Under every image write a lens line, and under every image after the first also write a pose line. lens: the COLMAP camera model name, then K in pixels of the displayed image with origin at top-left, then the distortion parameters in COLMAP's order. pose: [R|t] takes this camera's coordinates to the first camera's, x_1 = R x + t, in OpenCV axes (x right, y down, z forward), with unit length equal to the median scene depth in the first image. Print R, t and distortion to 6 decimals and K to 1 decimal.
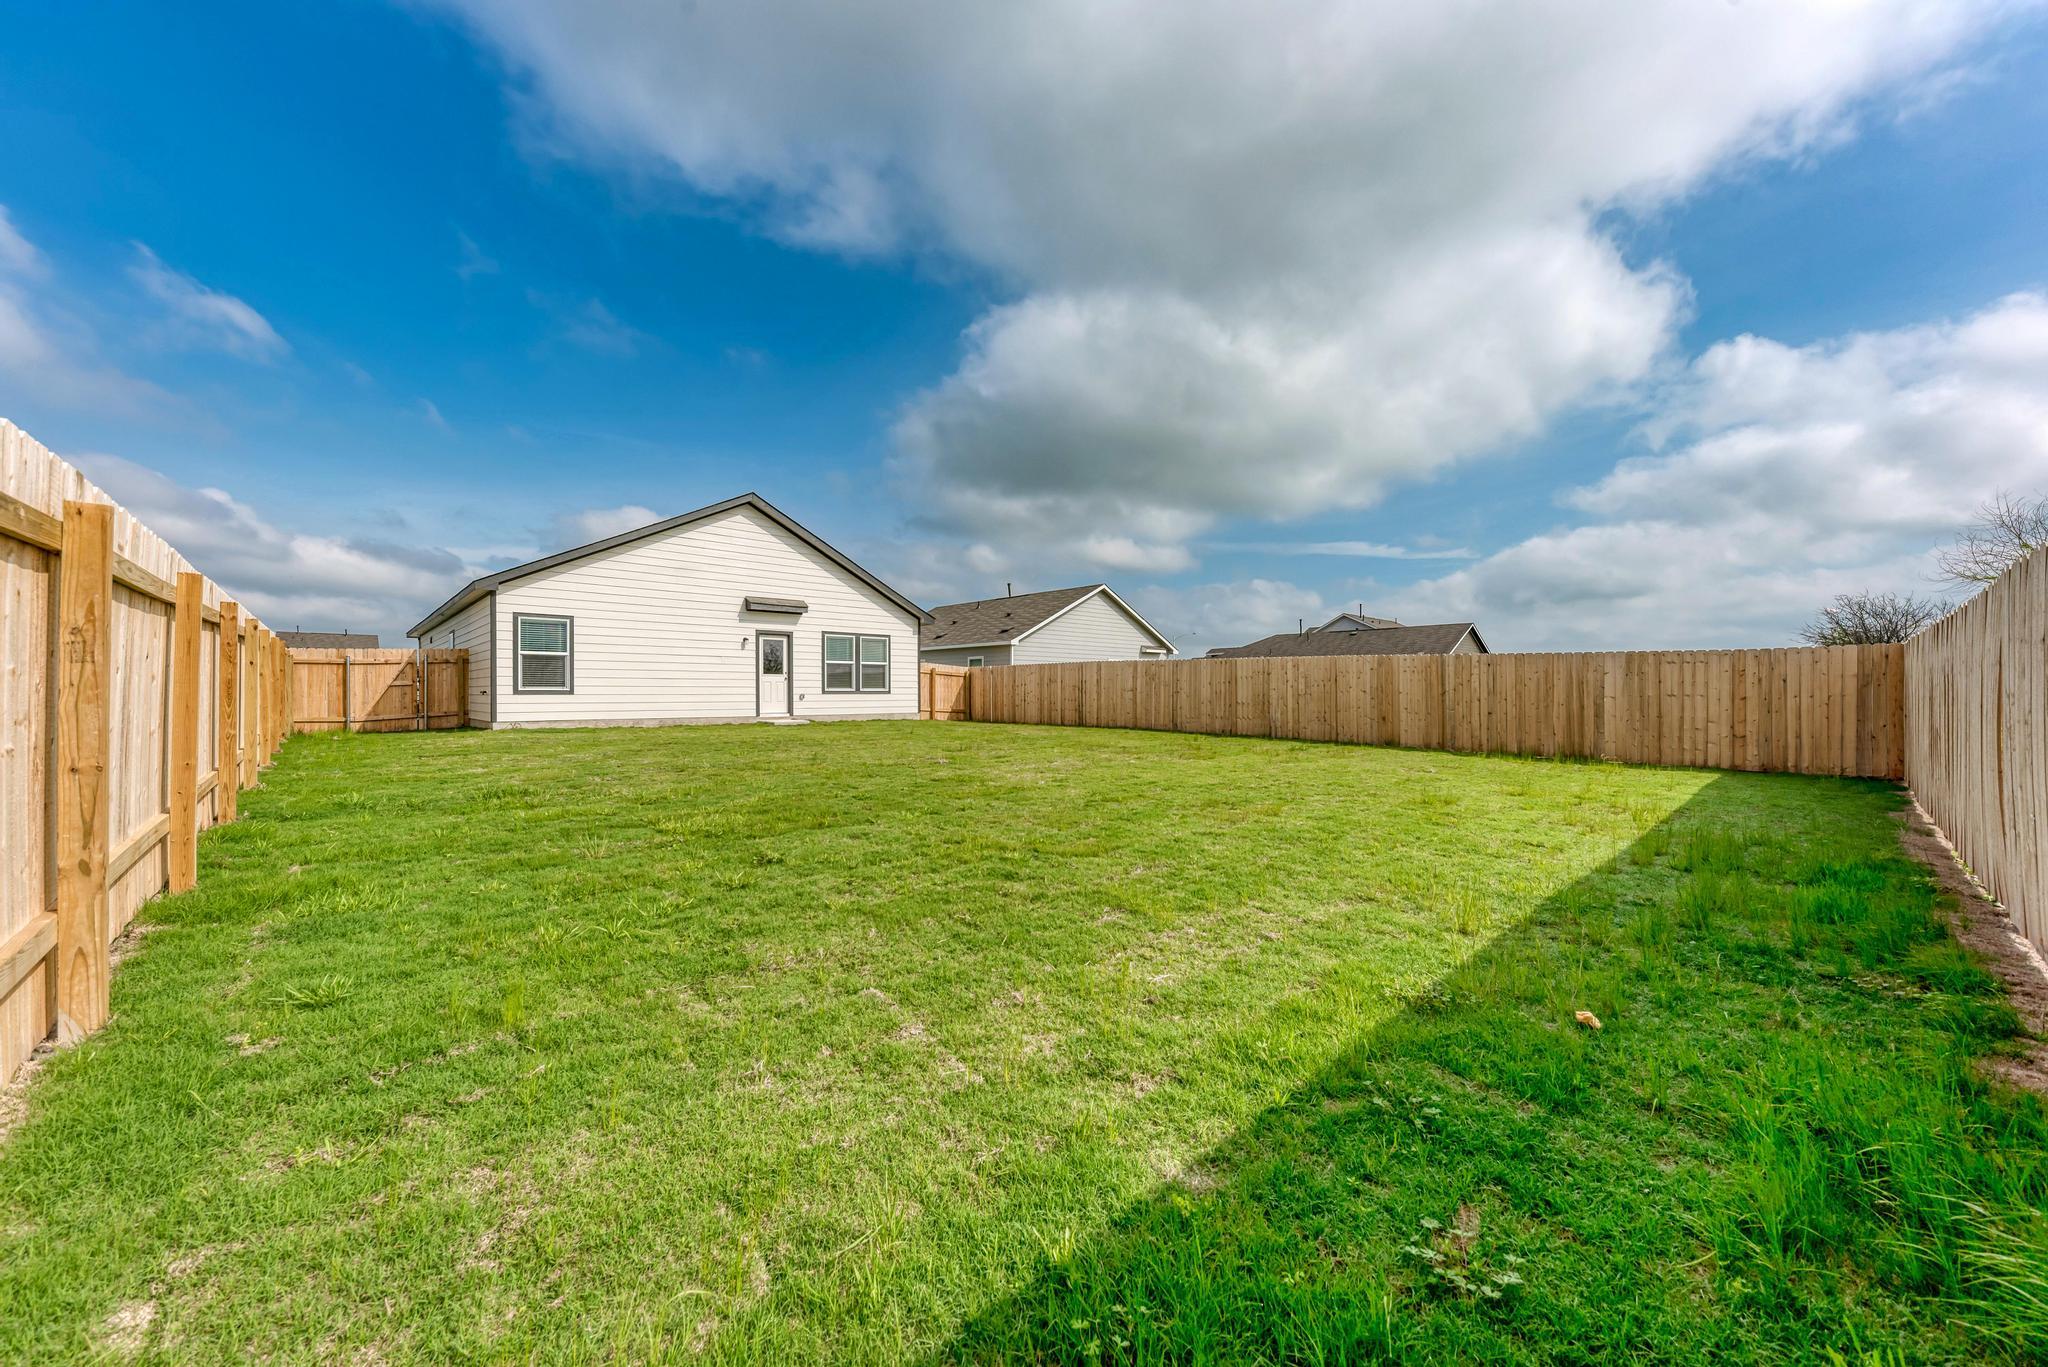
lens RADIAL K [[763.6, 0, 1011.2], [0, 763.6, 683.2], [0, 0, 1]] dist [-0.000230, -0.000035]
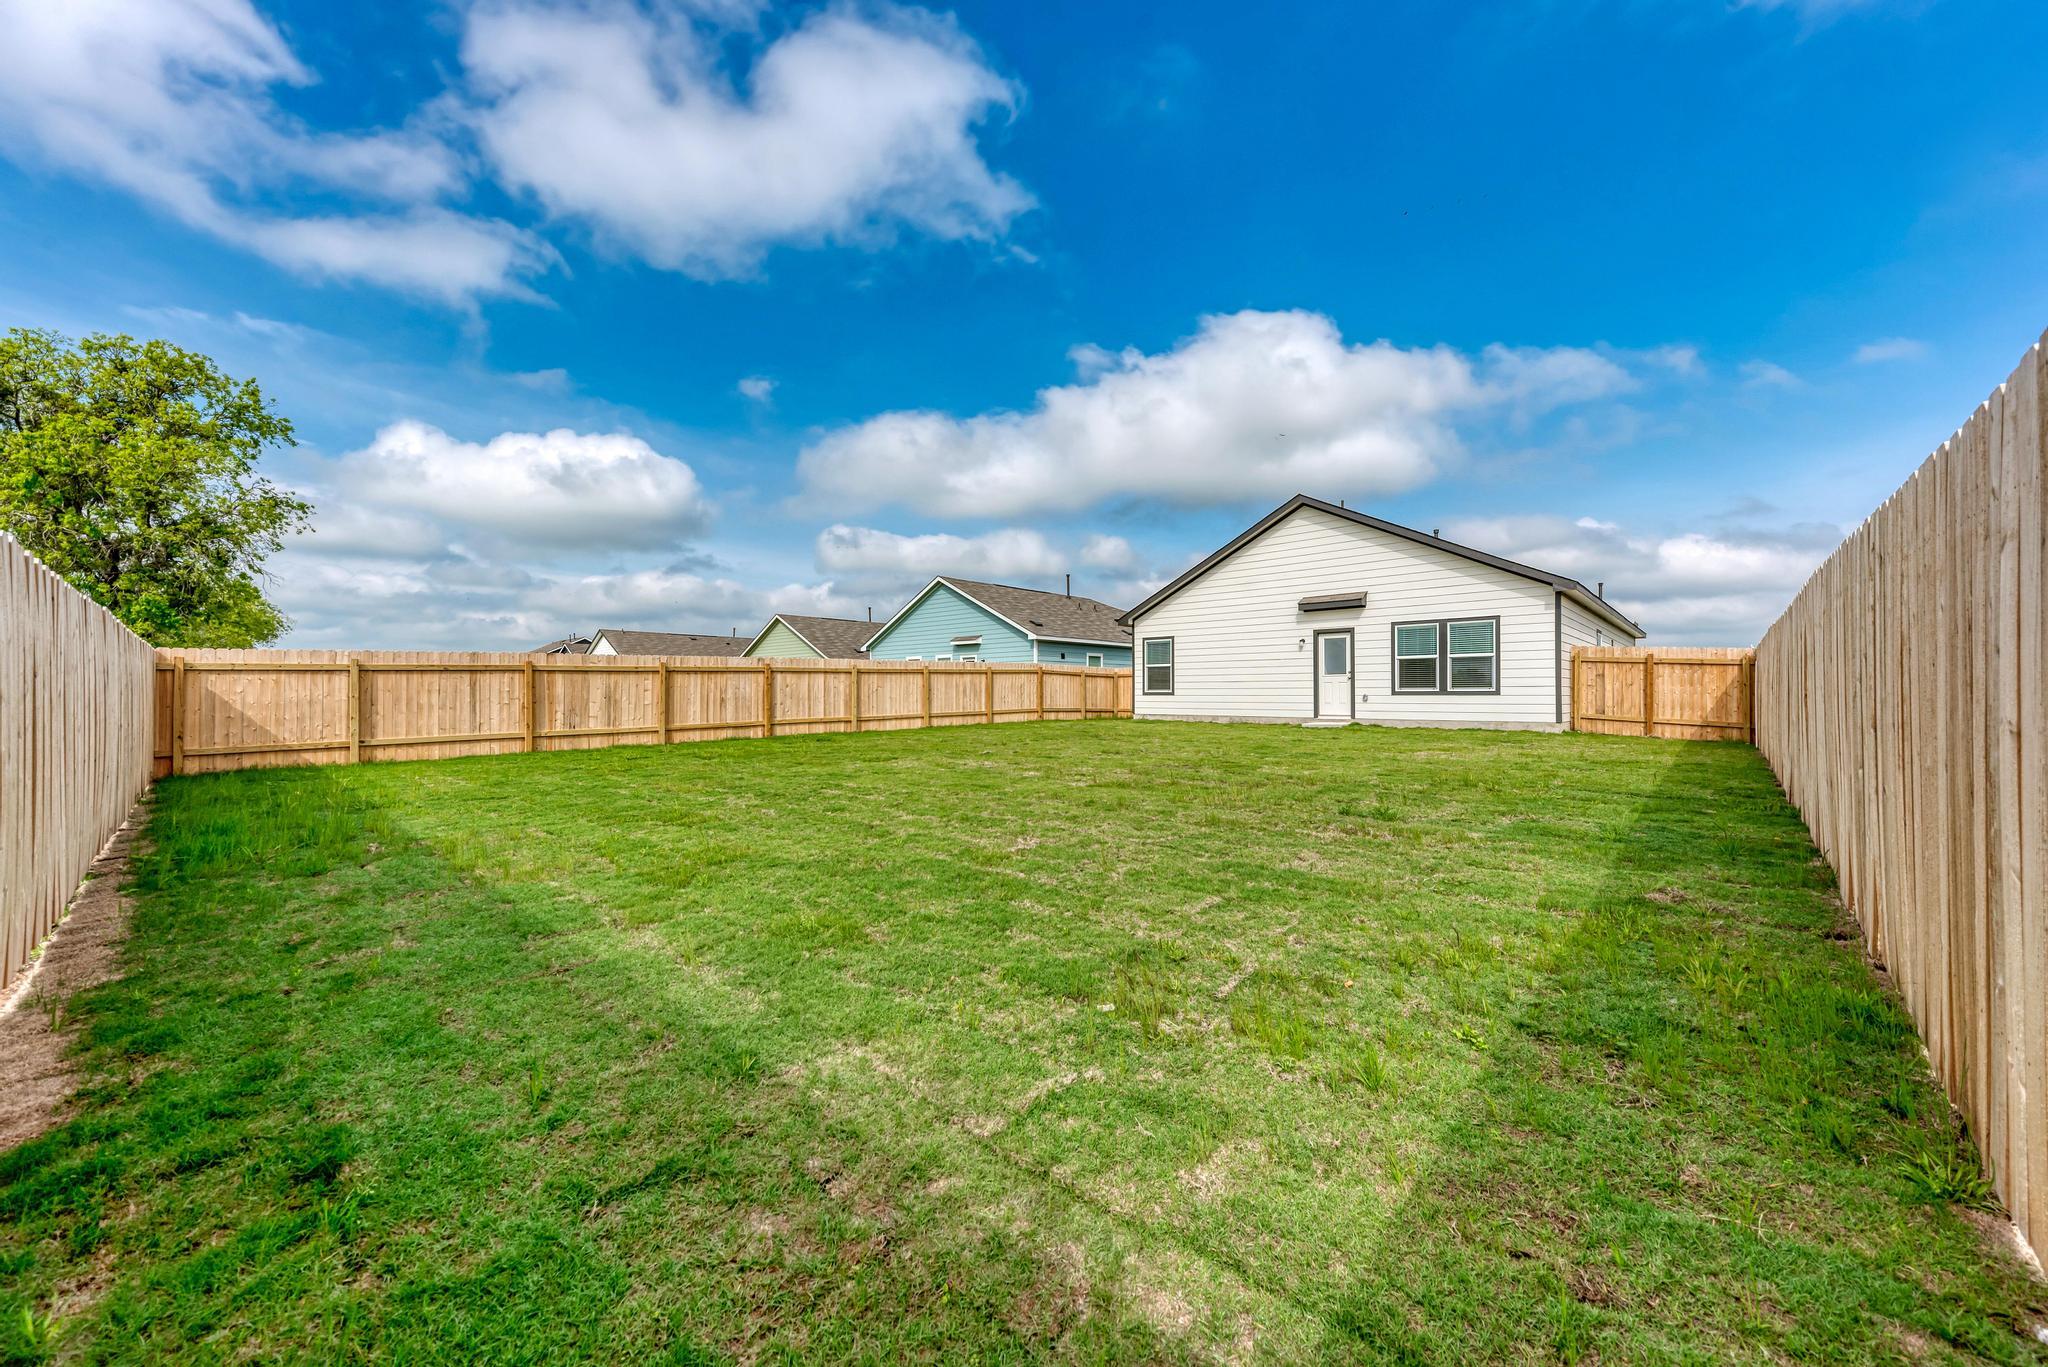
lens RADIAL K [[763.6, 0, 1013.8], [0, 763.6, 685.4], [0, 0, 1]] dist [-0.000230, -0.000035]
pose [[0.070091, -0.011160, -0.997478, 0.592116], [0.013689, 0.999854, -0.010225, 0.006242], [0.997447, -0.012938, 0.070234, 0.515346]]
